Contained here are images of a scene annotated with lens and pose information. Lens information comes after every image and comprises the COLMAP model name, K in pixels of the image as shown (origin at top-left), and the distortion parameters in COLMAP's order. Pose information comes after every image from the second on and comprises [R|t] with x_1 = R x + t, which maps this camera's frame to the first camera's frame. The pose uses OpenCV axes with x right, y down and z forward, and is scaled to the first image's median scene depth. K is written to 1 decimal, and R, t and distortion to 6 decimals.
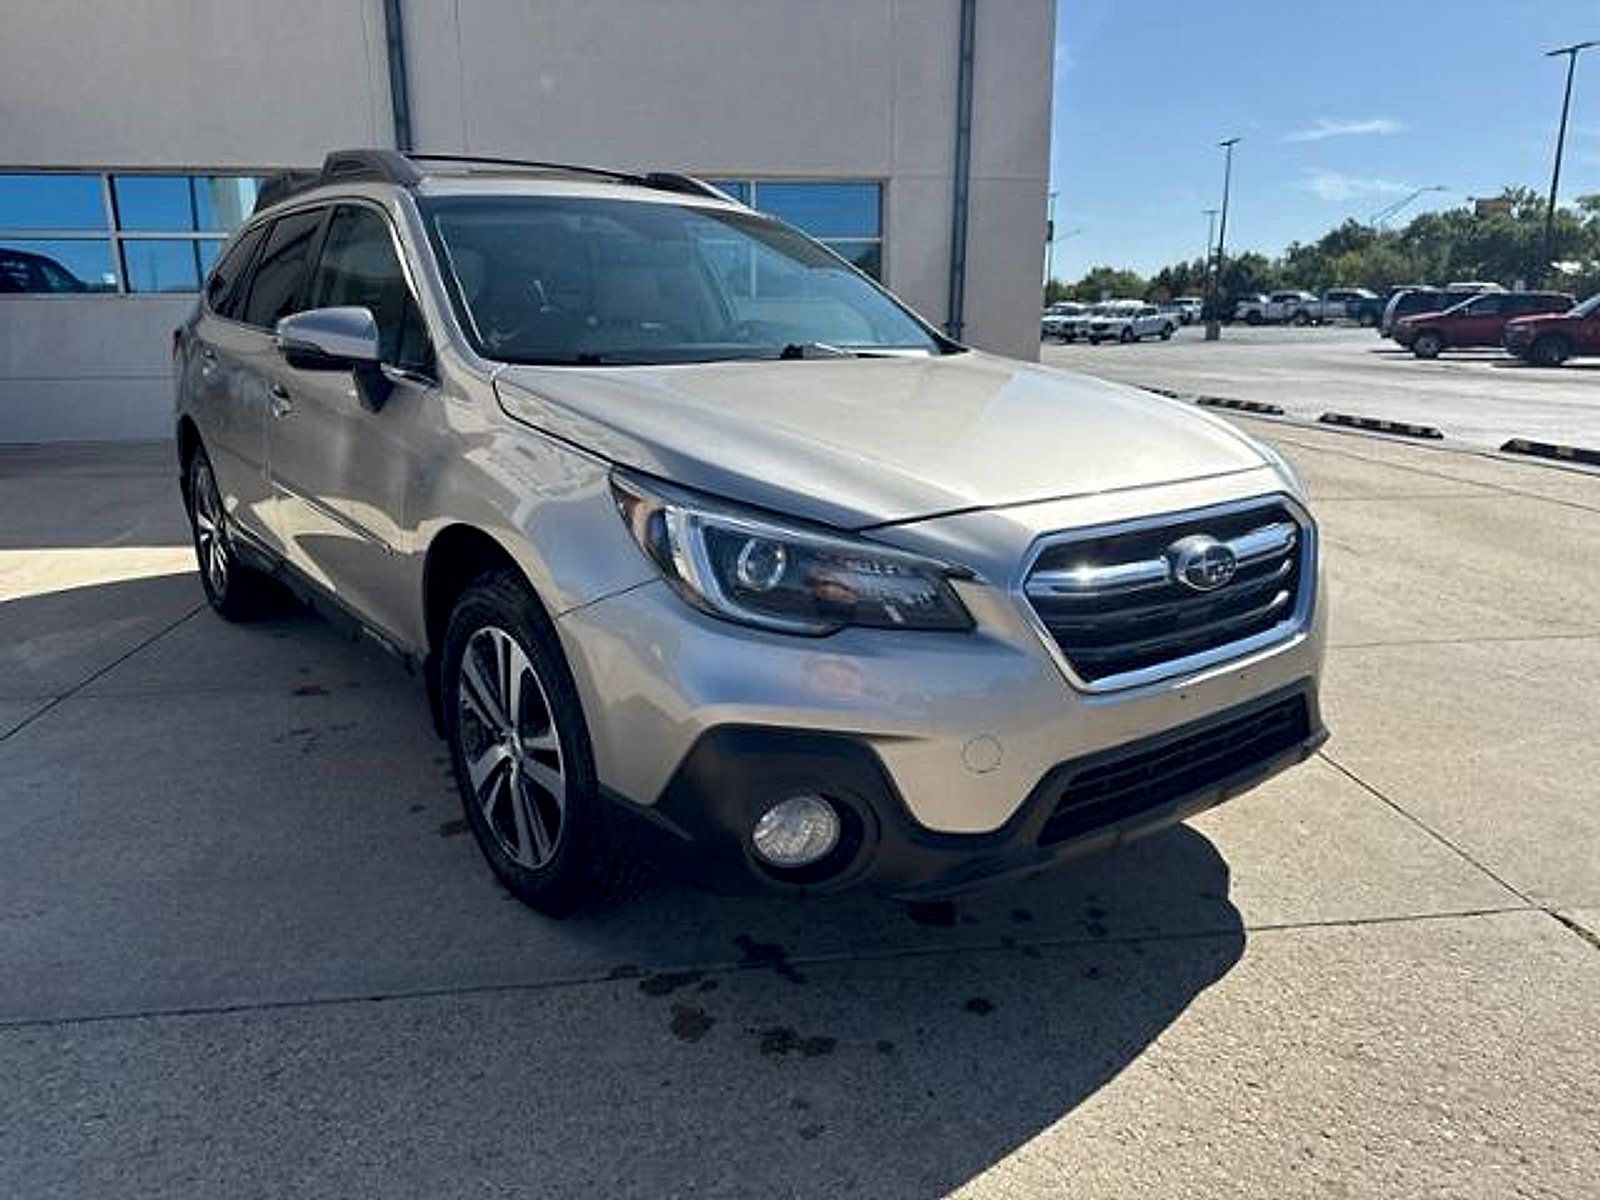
lens RADIAL K [[1168.4, 0, 803.8], [0, 1168.4, 590.4], [0, 0, 1]] dist [0.024139, -0.038071]
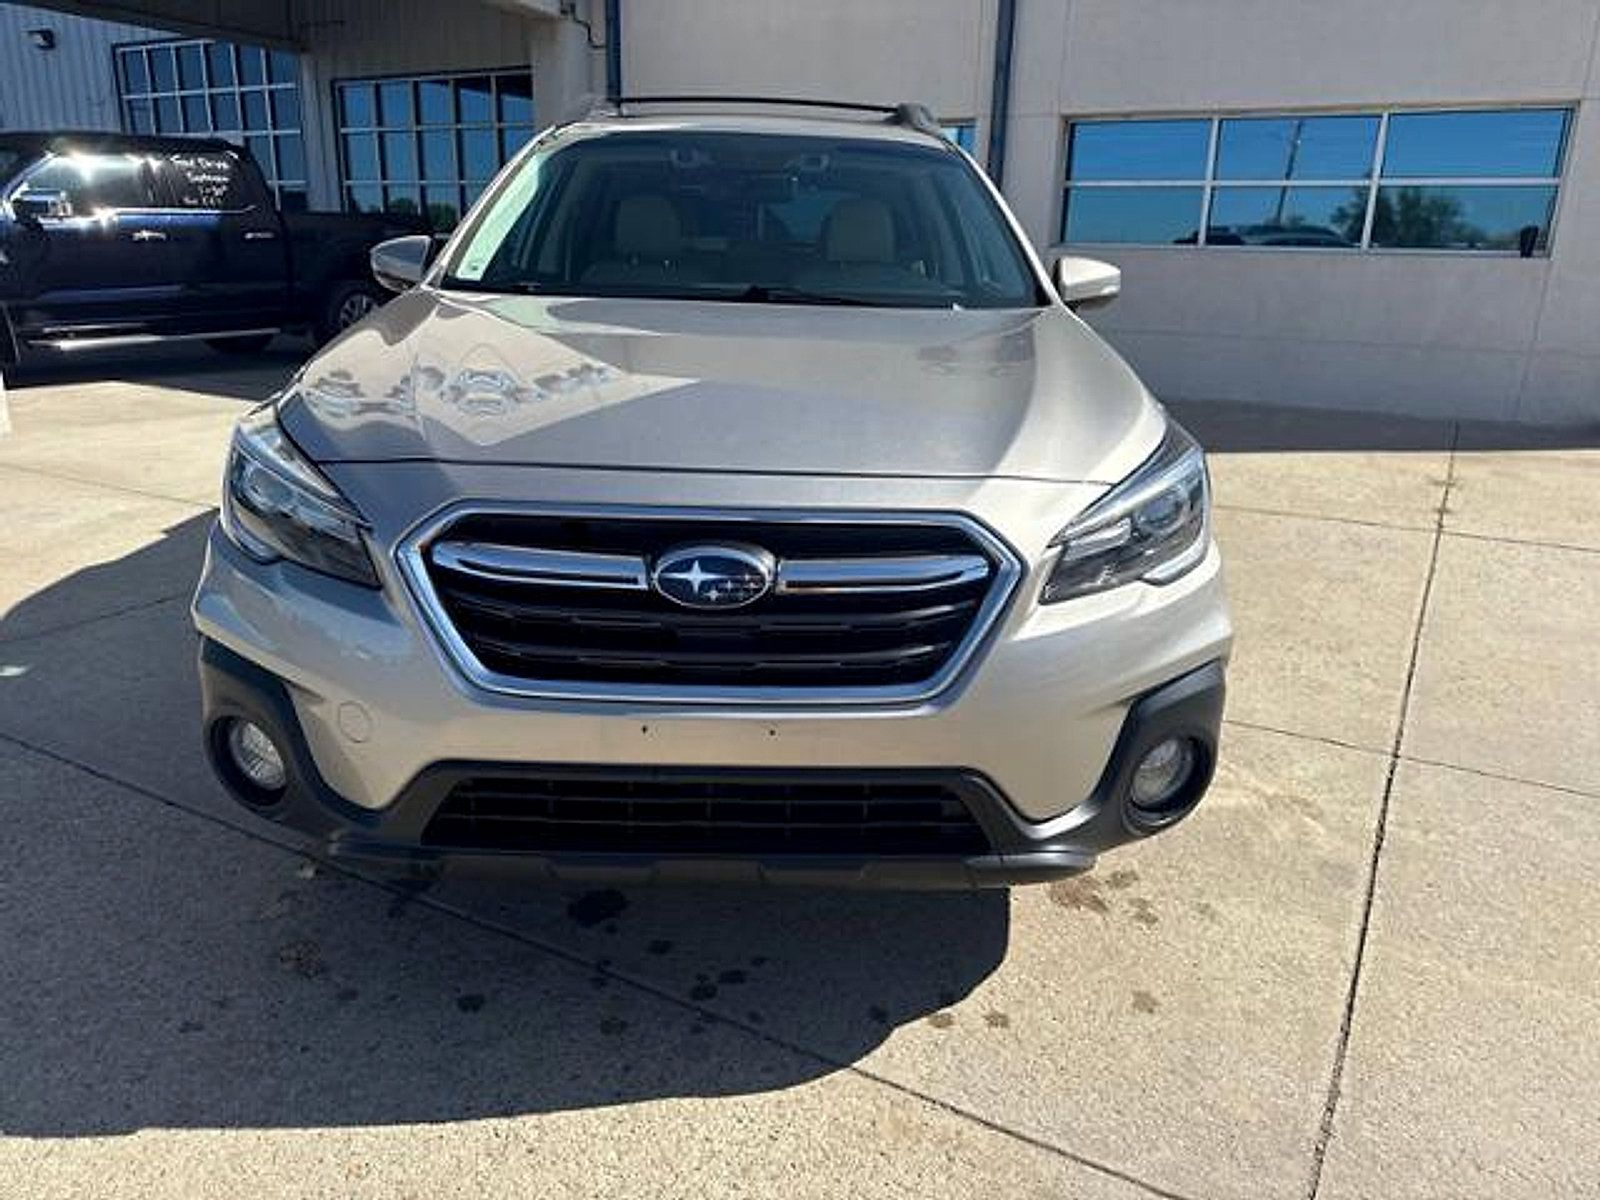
lens RADIAL K [[1168.4, 0, 803.8], [0, 1168.4, 590.4], [0, 0, 1]] dist [0.024139, -0.038071]
pose [[0.795558, 0.190083, -0.575287, 0.764069], [-0.168249, 0.981477, 0.091623, -0.085878], [0.582047, 0.023900, 0.812803, 0.364098]]
